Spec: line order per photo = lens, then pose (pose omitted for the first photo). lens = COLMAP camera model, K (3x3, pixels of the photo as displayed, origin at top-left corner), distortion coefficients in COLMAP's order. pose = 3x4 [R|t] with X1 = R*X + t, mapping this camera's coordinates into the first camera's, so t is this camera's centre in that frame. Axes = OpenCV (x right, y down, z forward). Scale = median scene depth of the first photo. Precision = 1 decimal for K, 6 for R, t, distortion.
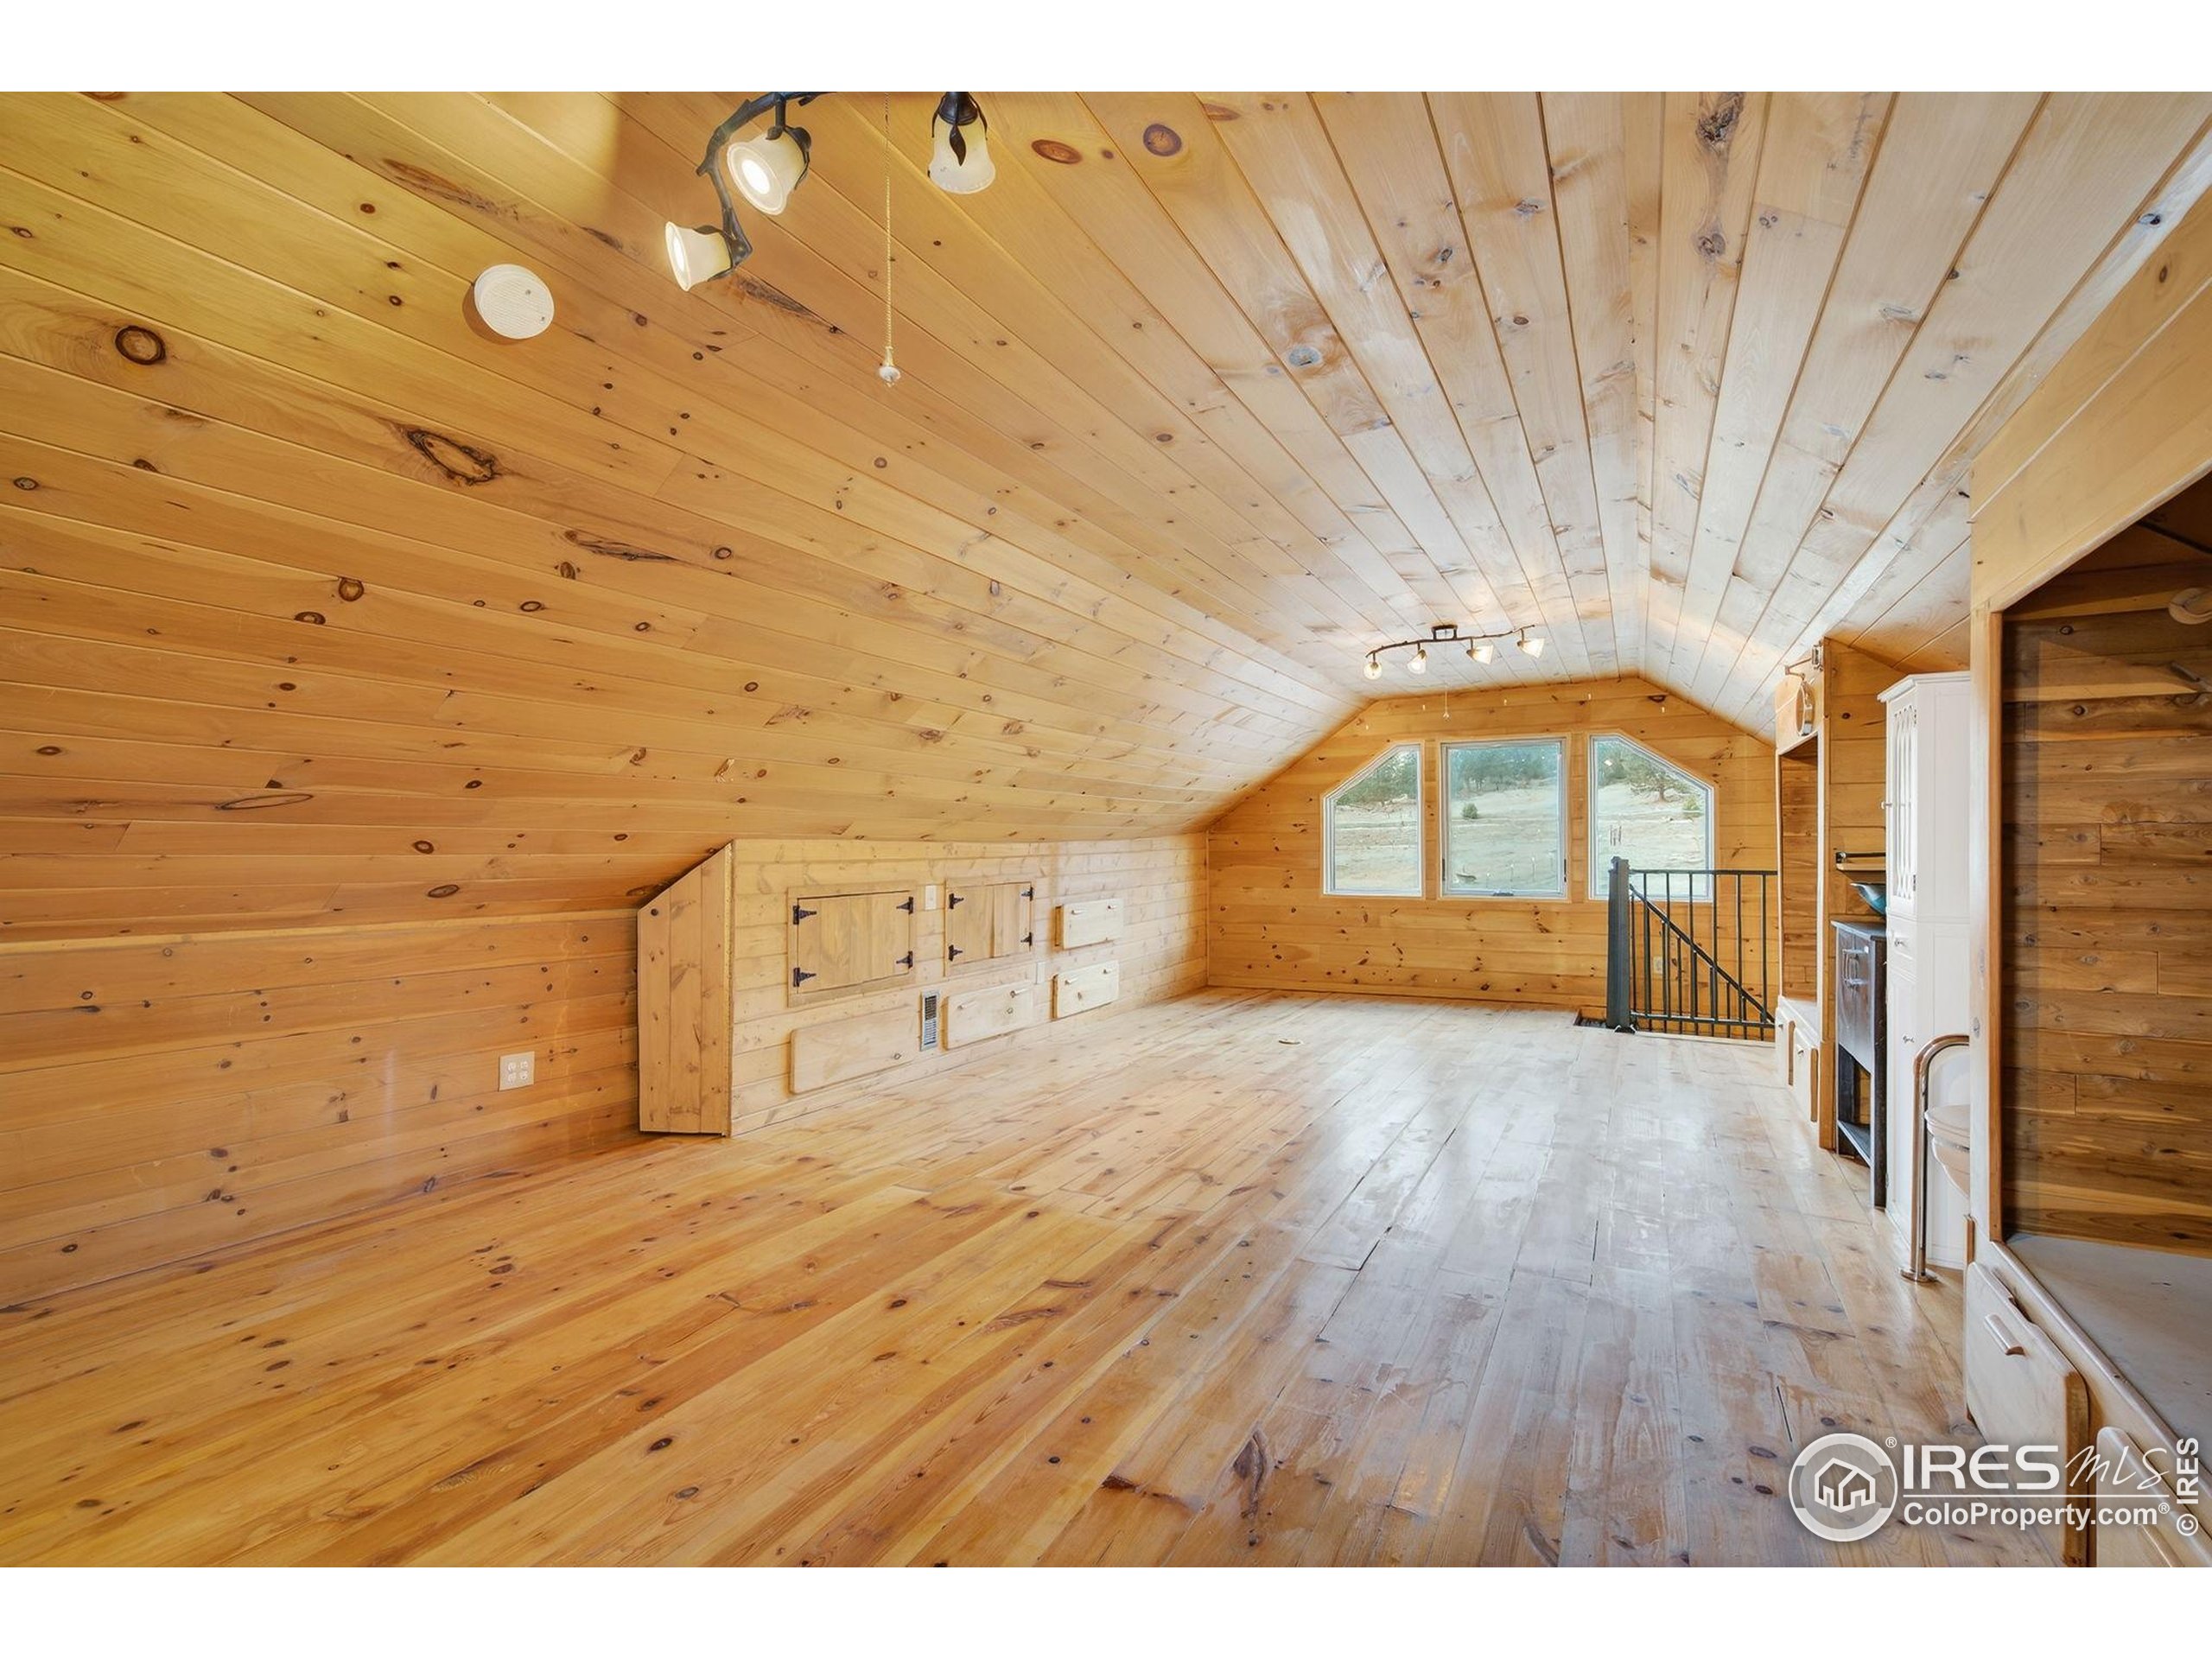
lens RADIAL K [[1006.3, 0, 1100.9], [0, 1006.3, 836.2], [0, 0, 1]] dist [0.004997, -0.000881]
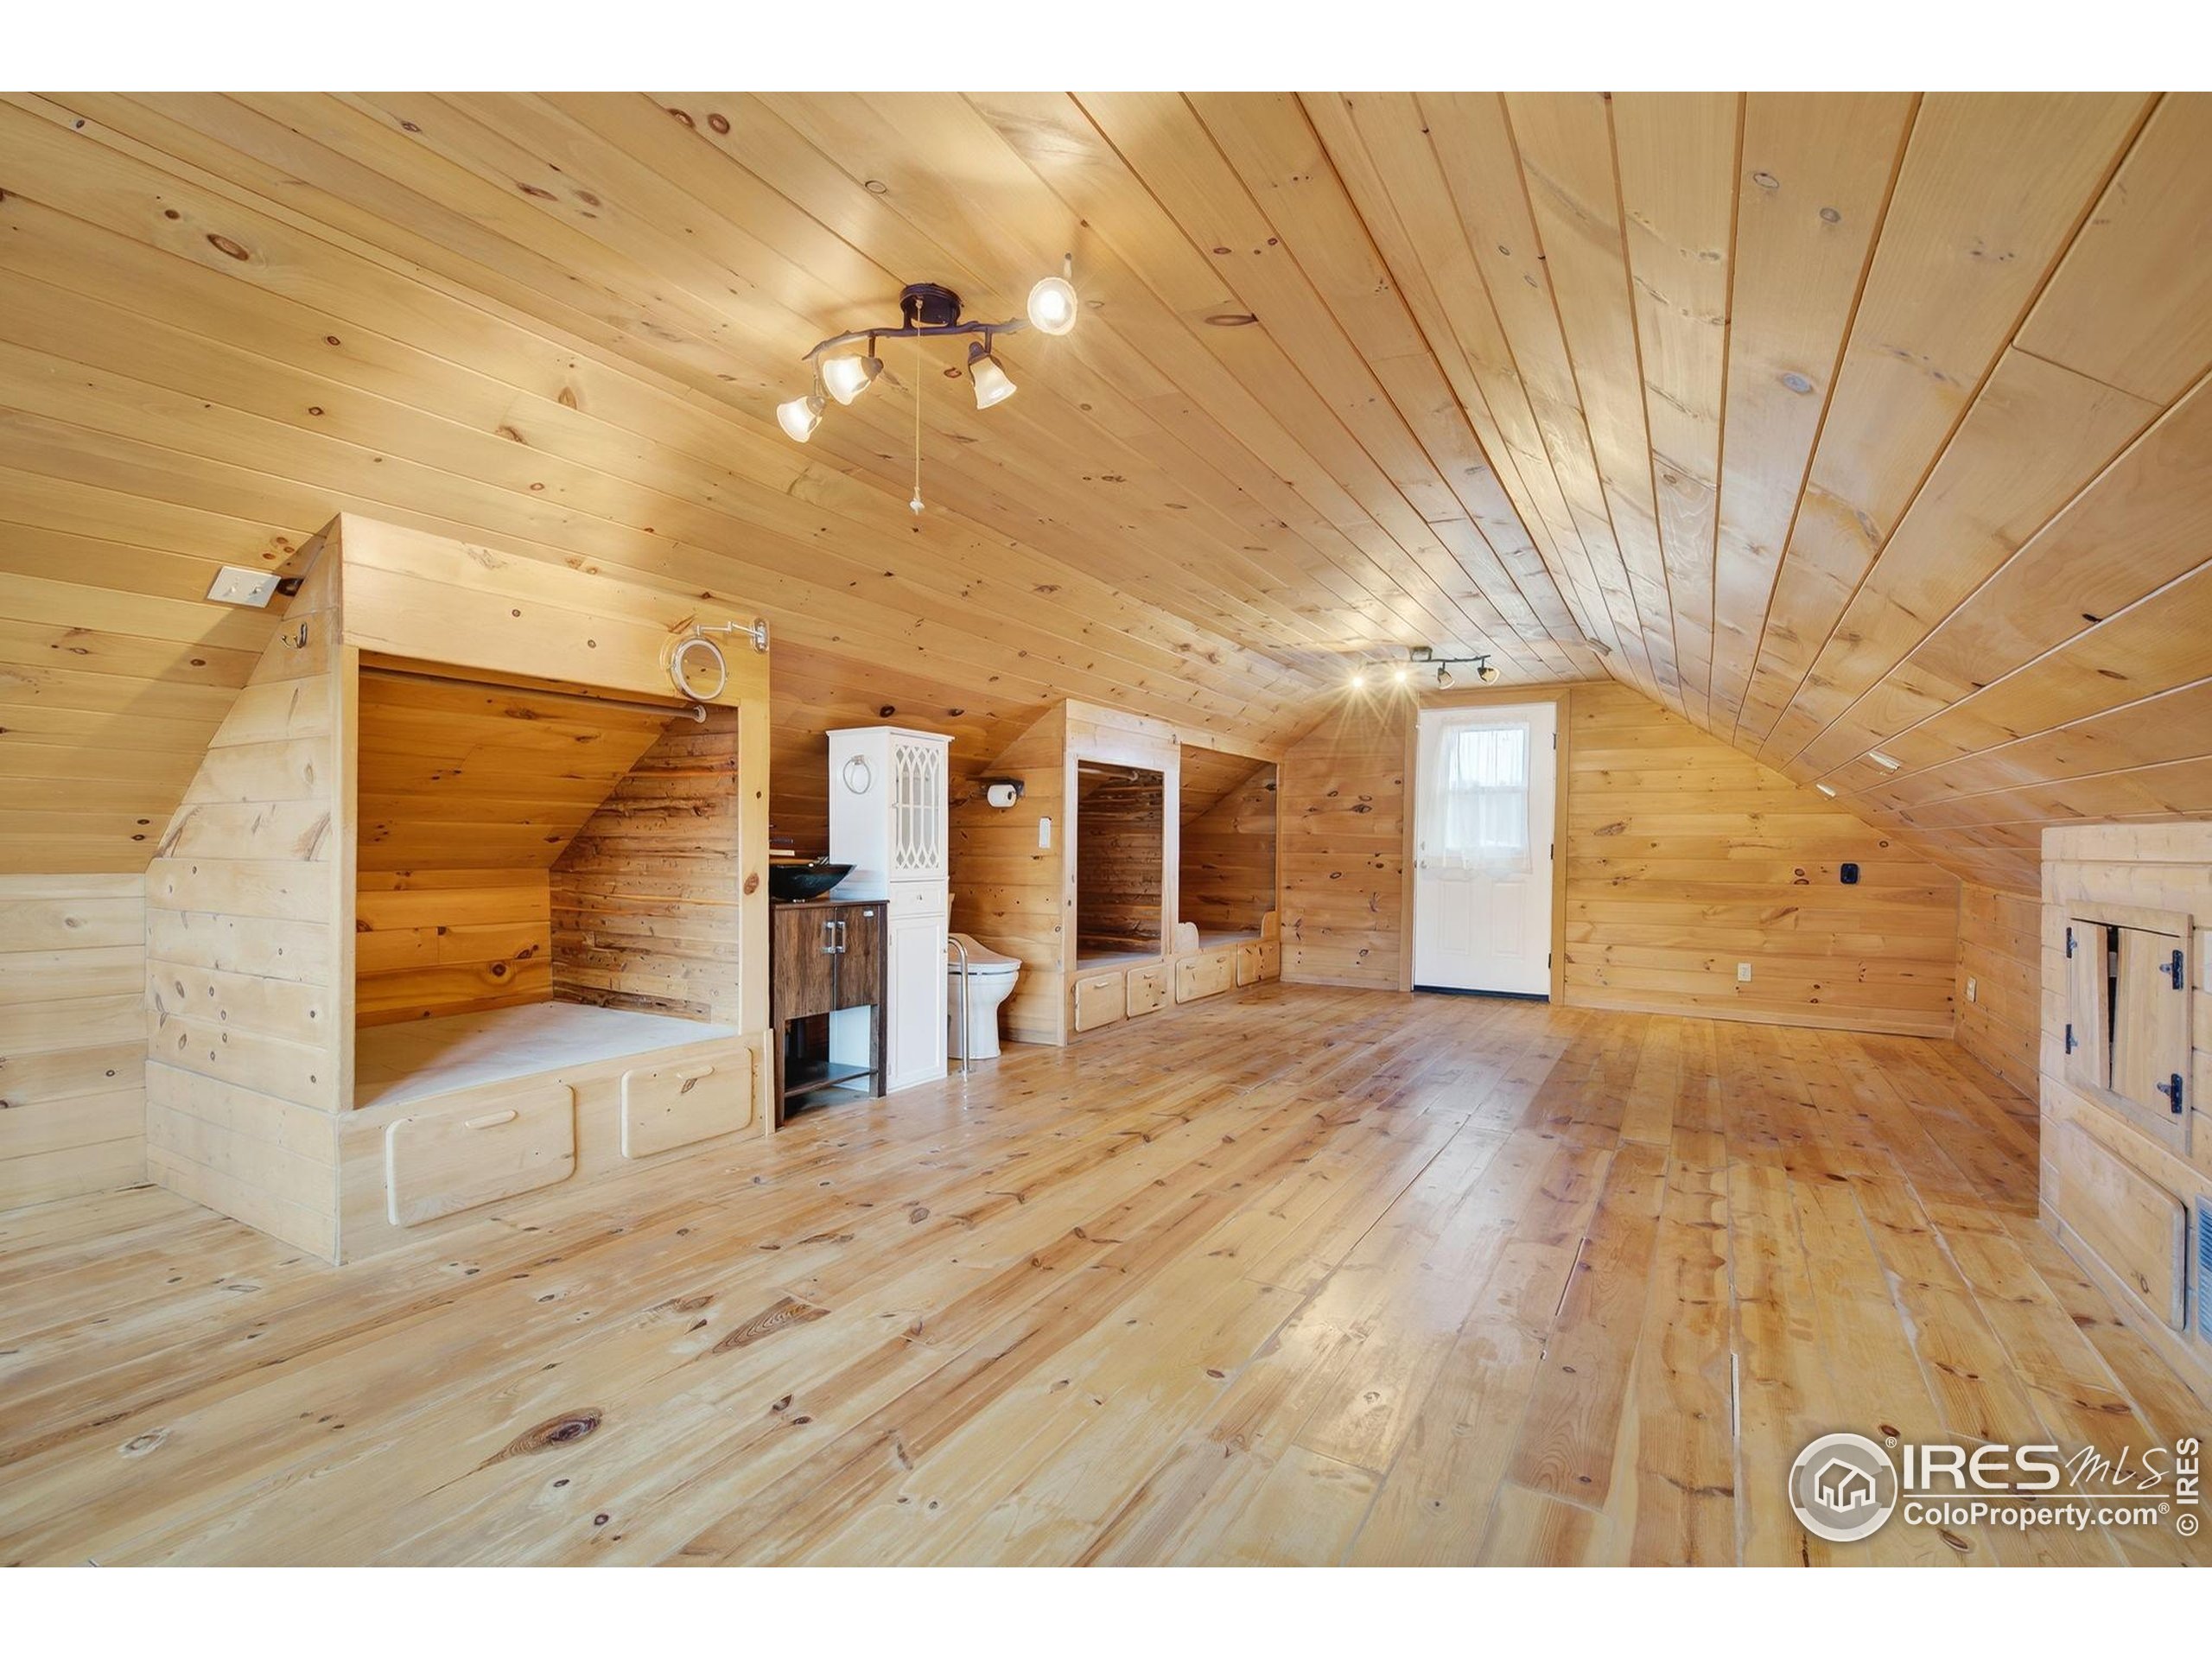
lens RADIAL K [[1006.3, 0, 1098.3], [0, 1006.3, 844.3], [0, 0, 1]] dist [0.004997, -0.000881]
pose [[-0.999196, -0.005370, 0.039730, 0.213964], [-0.005692, 0.999952, -0.007988, 0.017050], [-0.039686, -0.008208, -0.999179, 1.206763]]
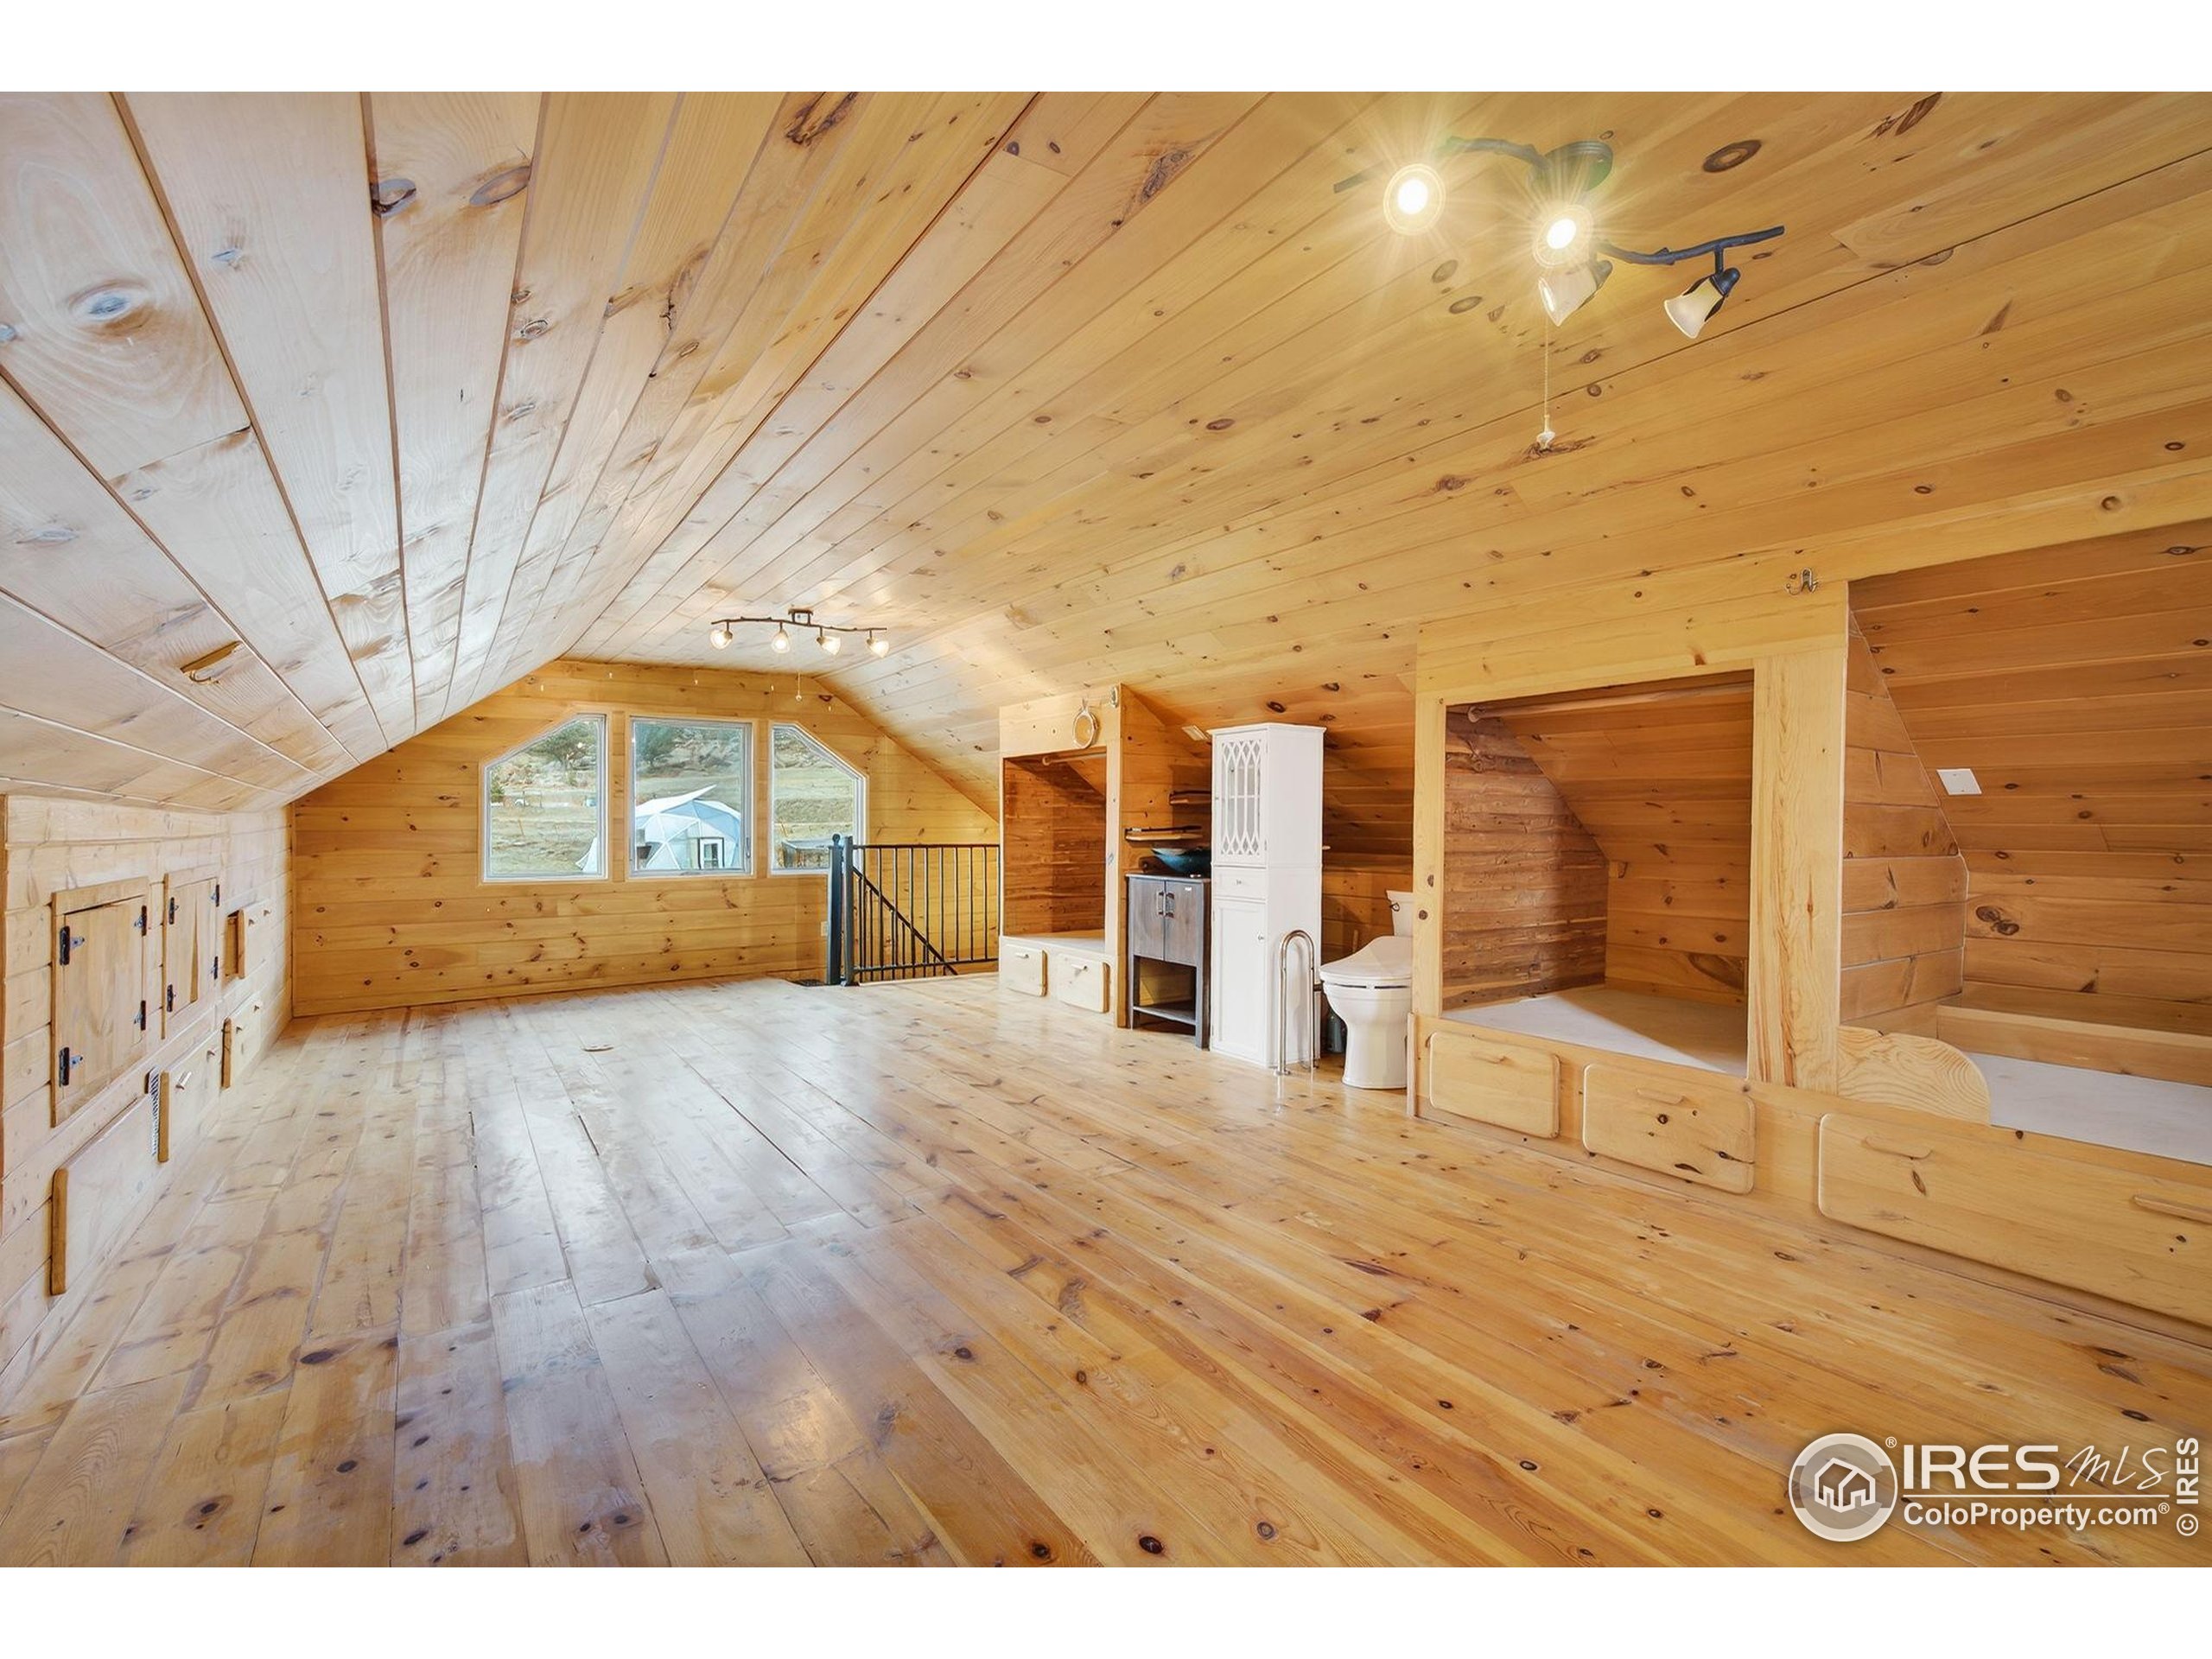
lens RADIAL K [[1006.3, 0, 1101.8], [0, 1006.3, 830.8], [0, 0, 1]] dist [0.004997, -0.000881]
pose [[0.461863, 0.000052, 0.886951, -0.369730], [-0.010056, 0.999936, 0.005177, 0.007717], [-0.886894, -0.011310, 0.461834, 0.210078]]
